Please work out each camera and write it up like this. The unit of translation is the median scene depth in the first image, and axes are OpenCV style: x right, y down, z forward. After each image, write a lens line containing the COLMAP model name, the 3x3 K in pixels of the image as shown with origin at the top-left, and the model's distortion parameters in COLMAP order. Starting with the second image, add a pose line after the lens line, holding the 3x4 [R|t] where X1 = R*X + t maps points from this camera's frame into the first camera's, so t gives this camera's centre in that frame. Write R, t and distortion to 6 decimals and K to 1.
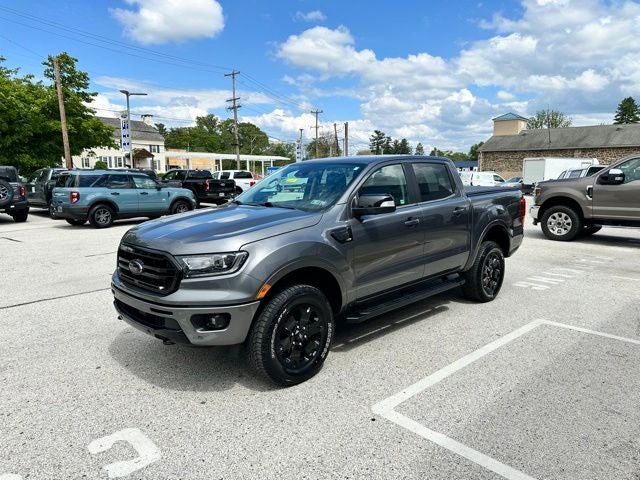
lens RADIAL K [[449.9, 0, 320.0], [0, 449.9, 240.0], [0, 0, 1]] dist [0.026971, -0.050724]
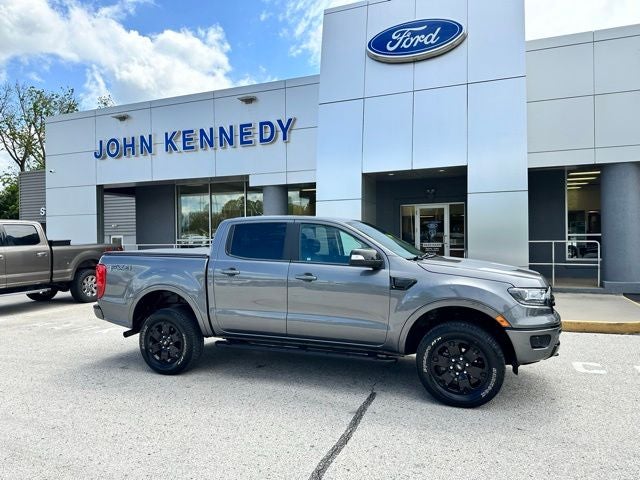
lens RADIAL K [[446.1, 0, 319.4], [0, 446.1, 243.3], [0, 0, 1]] dist [0.036516, -0.052811]
pose [[-0.413619, 0.000678, 0.910450, -1.011894], [0.146743, 0.986975, 0.065931, -0.216341], [-0.898546, 0.160872, -0.408331, 1.617353]]
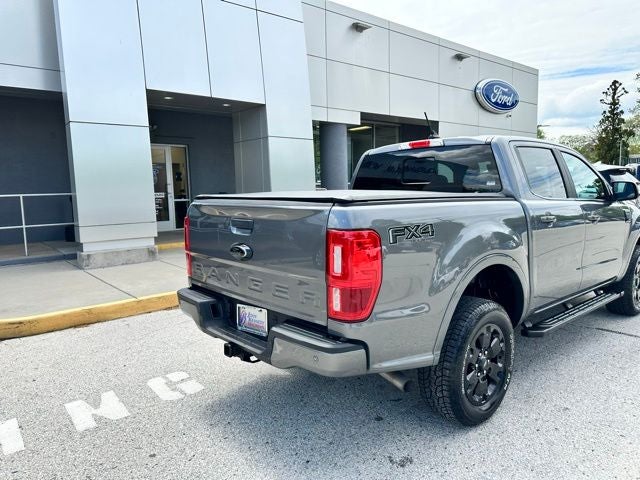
lens RADIAL K [[449.9, 0, 320.0], [0, 449.9, 240.0], [0, 0, 1]] dist [0.026971, -0.050724]
pose [[-0.997266, 0.014382, 0.072484, 0.366391], [0.032658, 0.965669, 0.257716, -0.268515], [-0.066289, 0.259379, -0.963498, 2.095230]]
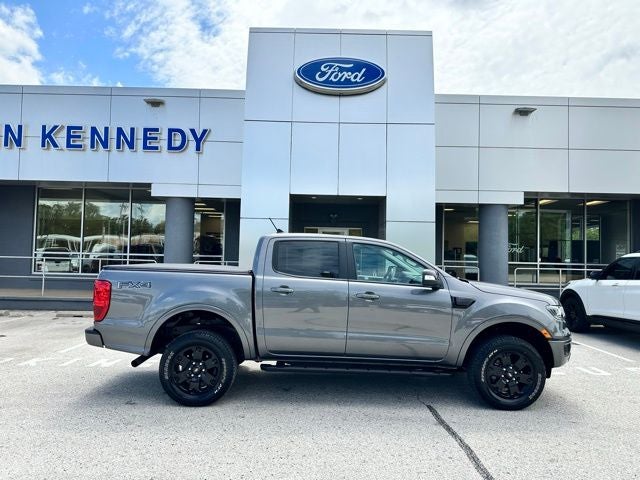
lens RADIAL K [[446.1, 0, 319.4], [0, 446.1, 243.3], [0, 0, 1]] dist [0.036516, -0.052811]
pose [[-0.721630, 0.013504, 0.692148, -0.712137], [0.081335, 0.994539, 0.065396, -0.275718], [-0.687485, 0.103487, -0.718787, 2.050863]]
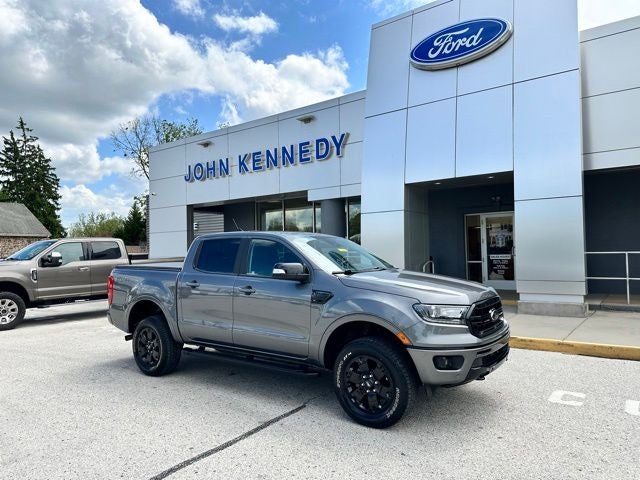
lens RADIAL K [[446.5, 0, 319.4], [0, 446.5, 236.5], [0, 0, 1]] dist [0.066123, -0.086494]
pose [[-0.161670, 0.043021, 0.985907, -1.175291], [0.165762, 0.986039, -0.015845, -0.159097], [-0.972824, 0.160864, -0.166544, 1.233128]]
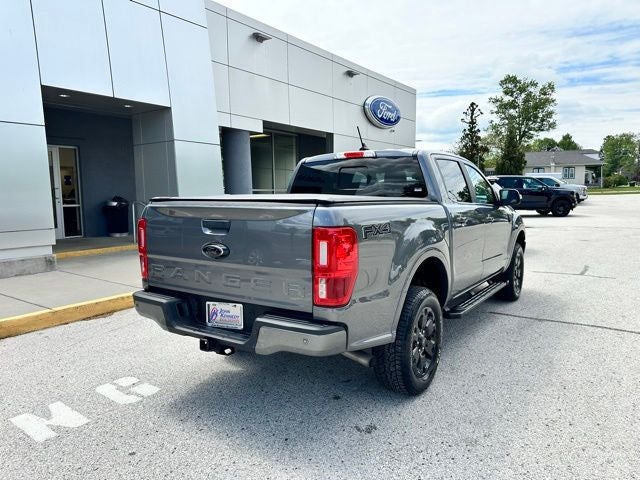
lens RADIAL K [[446.1, 0, 319.4], [0, 446.1, 243.3], [0, 0, 1]] dist [0.036516, -0.052811]
pose [[-0.984115, 0.032821, -0.174471, 0.473425], [-0.012446, 0.967588, 0.252228, -0.272837], [0.177094, 0.250393, -0.951809, 2.148064]]
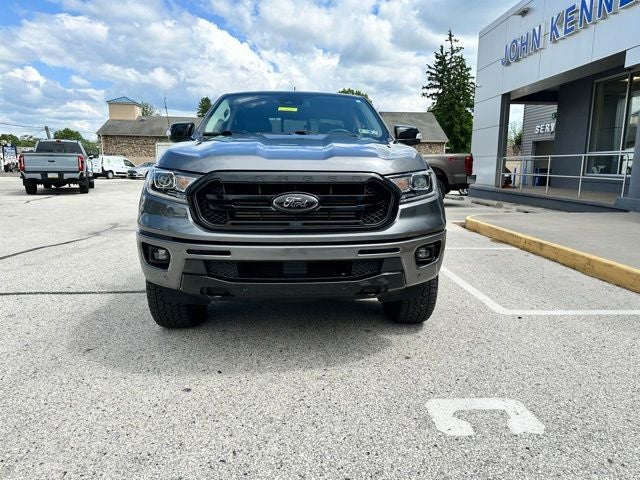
lens RADIAL K [[454.0, 0, 320.0], [0, 454.0, 240.0], [0, 0, 1]] dist [0.042504, -0.043604]
pose [[0.661526, -0.109962, 0.741817, -0.668536], [0.096967, 0.993430, 0.060787, 0.060083], [-0.743627, 0.031720, 0.667842, 0.397485]]
